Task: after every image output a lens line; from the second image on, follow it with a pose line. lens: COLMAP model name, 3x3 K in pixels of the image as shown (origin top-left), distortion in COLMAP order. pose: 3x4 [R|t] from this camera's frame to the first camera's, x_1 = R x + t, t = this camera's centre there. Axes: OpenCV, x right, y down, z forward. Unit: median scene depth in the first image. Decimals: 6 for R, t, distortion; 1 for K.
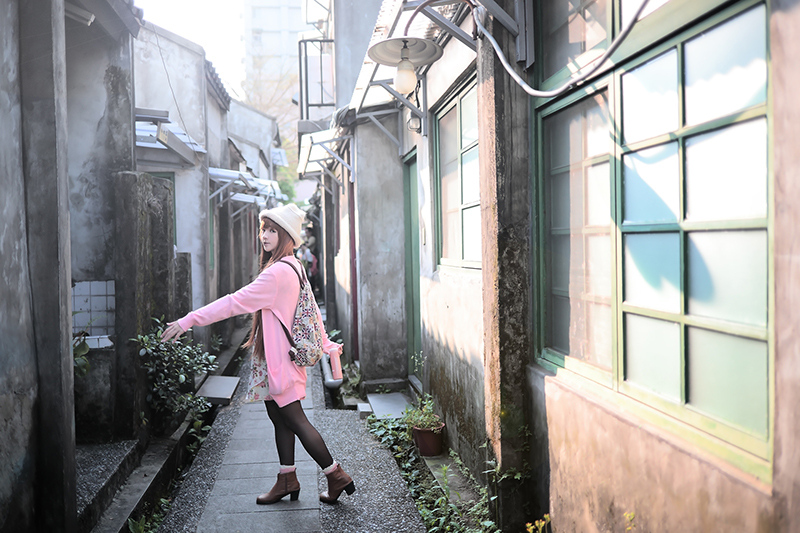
lens RADIAL K [[784.1, 0, 400.0], [0, 784.1, 266.5], [0, 0, 1]] dist [0.006618, -0.006514]
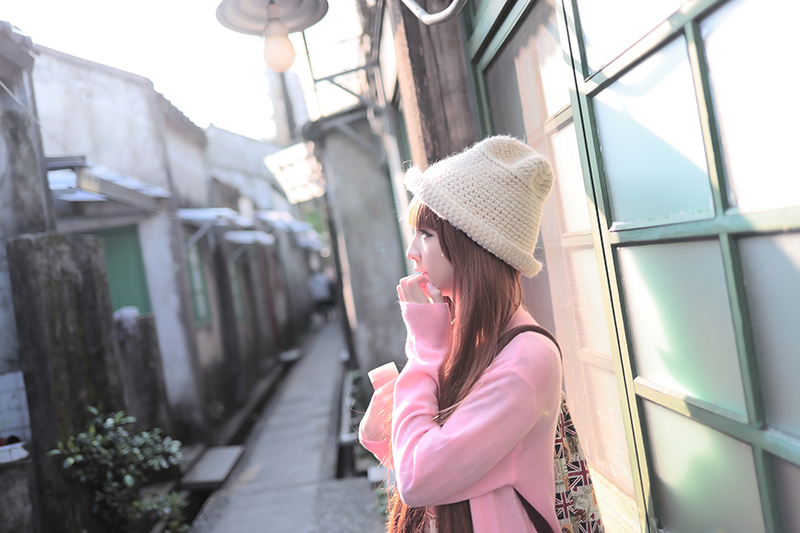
lens RADIAL K [[784.1, 0, 400.0], [0, 784.1, 266.5], [0, 0, 1]] dist [0.006618, -0.006514]
pose [[0.987374, -0.141637, -0.070933, 0.077901], [0.140407, 0.989848, -0.022050, -0.016189], [0.073336, 0.011812, 0.997237, 0.205881]]
